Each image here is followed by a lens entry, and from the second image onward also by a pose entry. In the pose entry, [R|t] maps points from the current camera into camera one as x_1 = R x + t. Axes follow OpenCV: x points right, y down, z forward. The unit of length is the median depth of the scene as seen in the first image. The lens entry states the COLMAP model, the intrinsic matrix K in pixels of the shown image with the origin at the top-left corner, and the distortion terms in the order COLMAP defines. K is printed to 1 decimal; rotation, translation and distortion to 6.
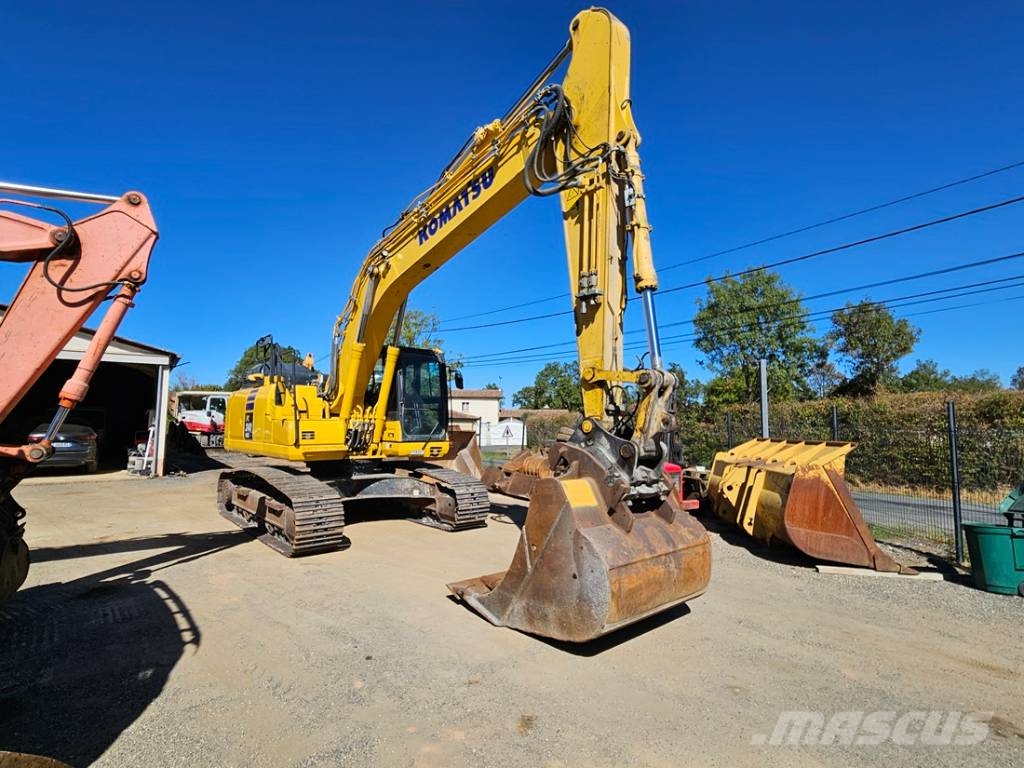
lens RADIAL K [[485.9, 0, 492.8], [0, 485.9, 386.9], [0, 0, 1]] dist [-0.000841, -0.000173]
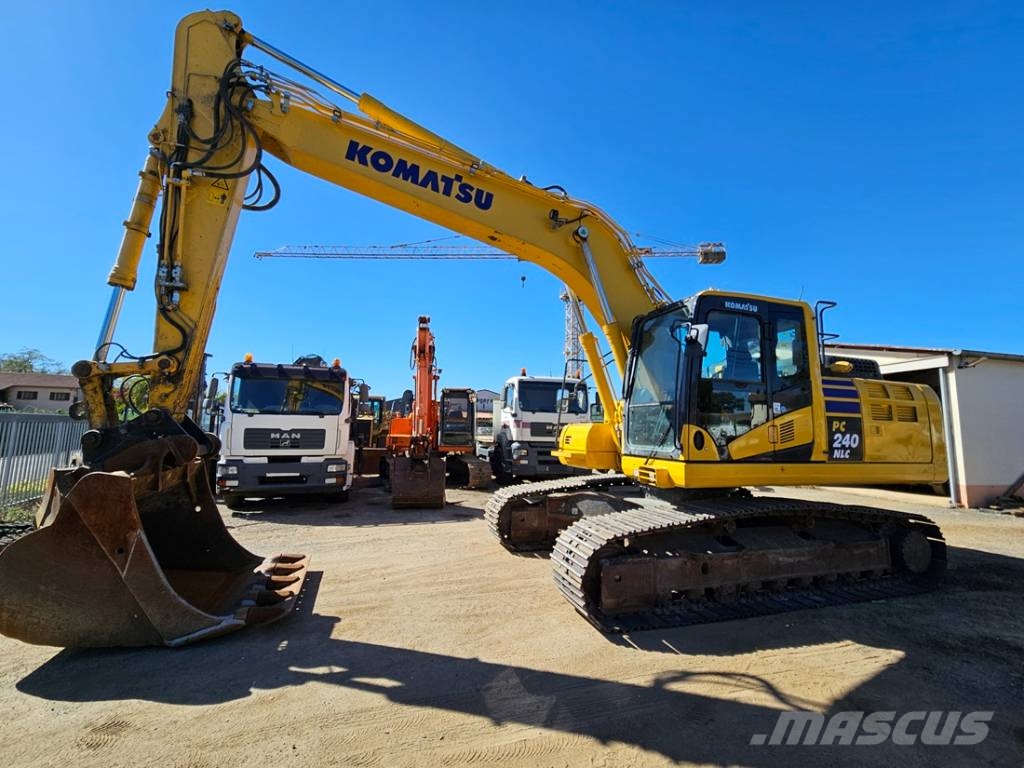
lens RADIAL K [[425.3, 0, 512.0], [0, 425.3, 384.0], [0, 0, 1]] dist [-0.008682, 0.006686]
pose [[-0.361898, -0.115963, -0.924977, 0.576500], [0.045574, 0.988846, -0.141801, 0.123905], [0.931103, -0.093472, -0.352576, 1.435875]]
